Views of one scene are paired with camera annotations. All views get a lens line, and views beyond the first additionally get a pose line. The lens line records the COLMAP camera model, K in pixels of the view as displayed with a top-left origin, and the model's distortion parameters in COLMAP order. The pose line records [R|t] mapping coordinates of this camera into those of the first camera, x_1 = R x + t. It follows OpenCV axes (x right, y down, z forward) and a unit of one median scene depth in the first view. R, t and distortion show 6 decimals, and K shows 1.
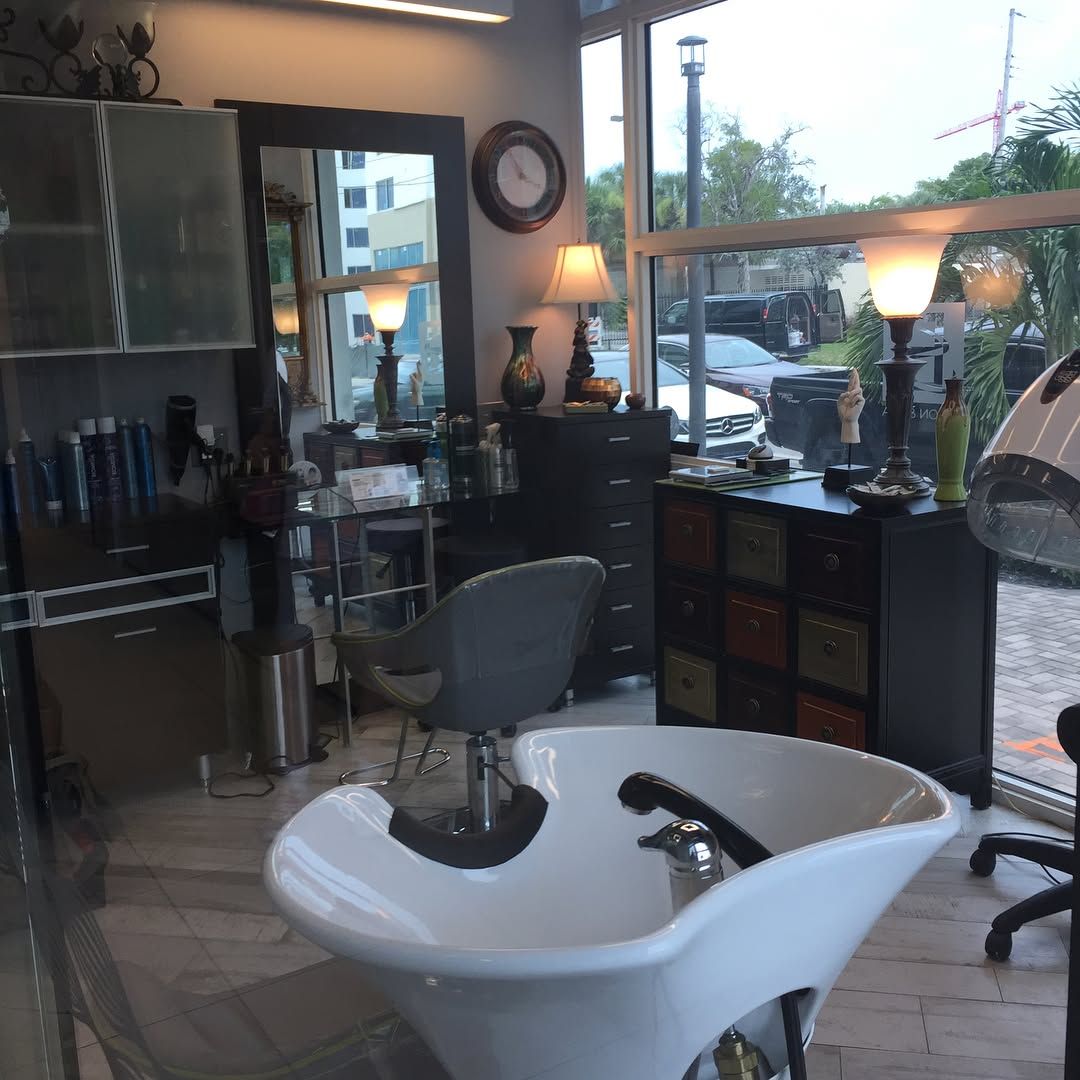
lens RADIAL K [[1209.6, 0, 551.1], [0, 1209.6, 535.0], [0, 0, 1]] dist [0.003803, 0.000000]
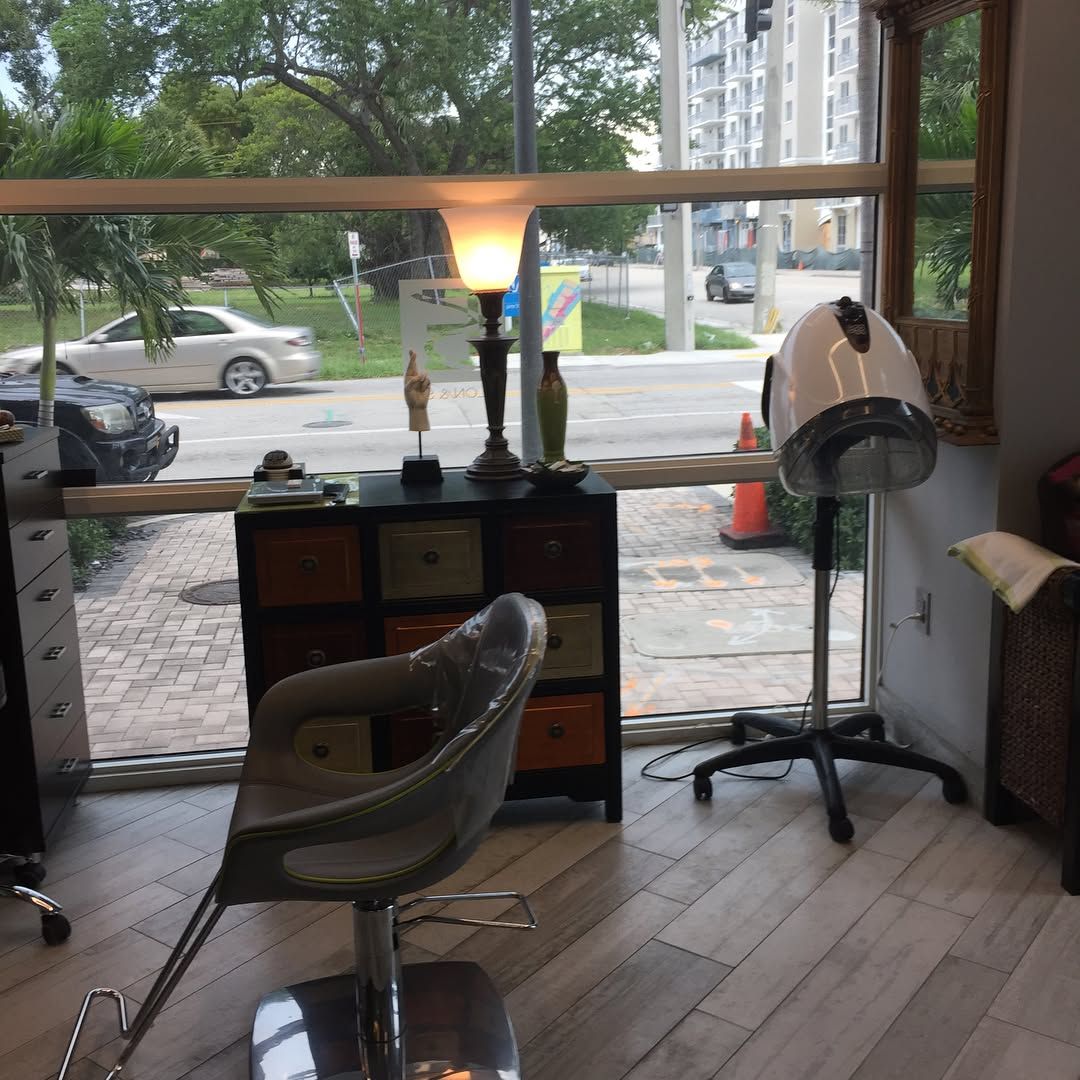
lens RADIAL K [[1209.6, 0, 516.2], [0, 1209.6, 521.8], [0, 0, 1]] dist [0.003803, 0.000000]
pose [[0.456030, -0.173570, 0.872875, -0.459118], [0.187379, 0.977537, 0.096487, -0.073345], [-0.870015, 0.119557, 0.478309, 0.461946]]
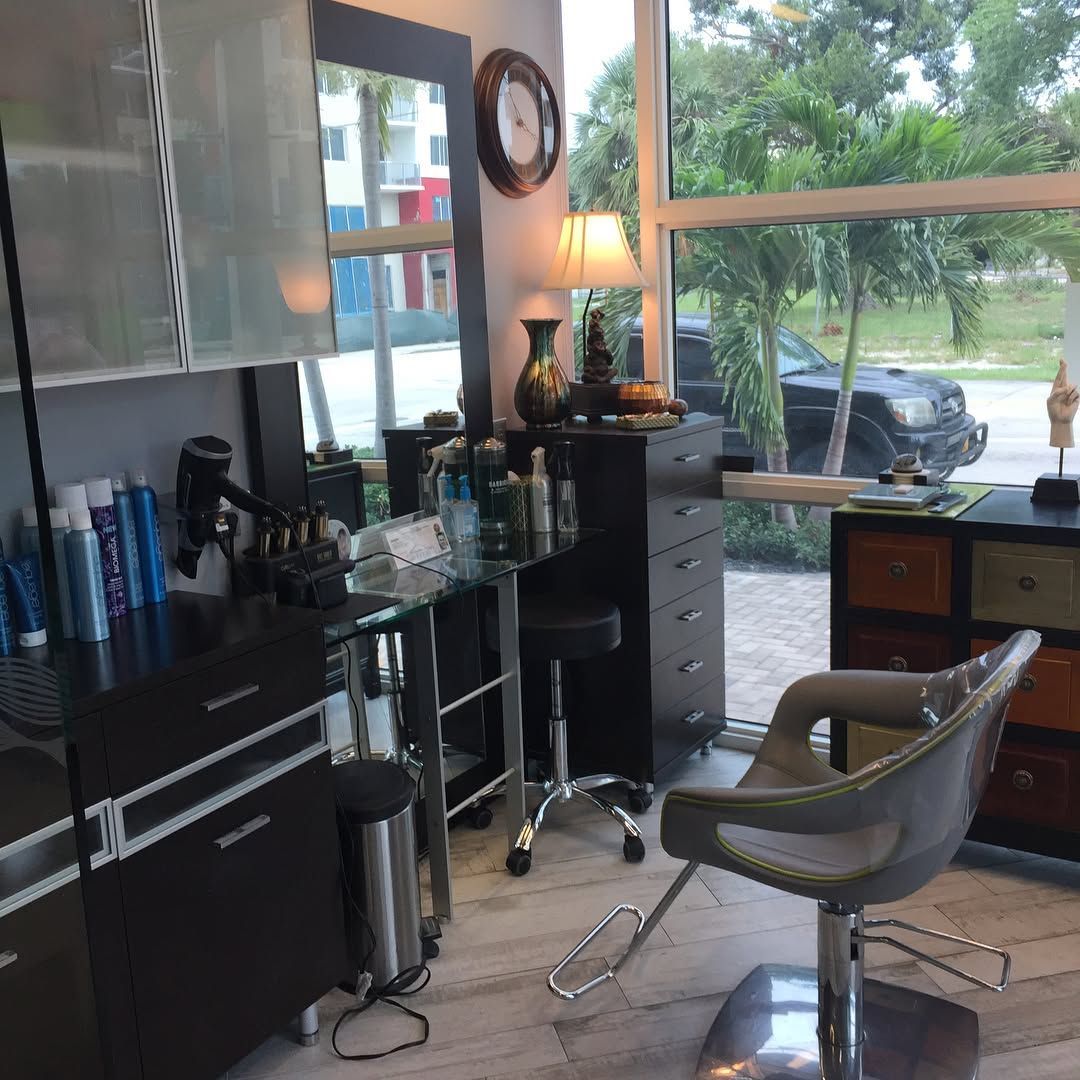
lens RADIAL K [[1209.6, 0, 561.6], [0, 1209.6, 530.6], [0, 0, 1]] dist [0.003803, 0.000000]
pose [[0.920144, -0.088595, 0.381427, -0.325026], [0.090528, 0.995810, 0.012913, -0.049237], [-0.380973, 0.022648, 0.924309, 0.297242]]
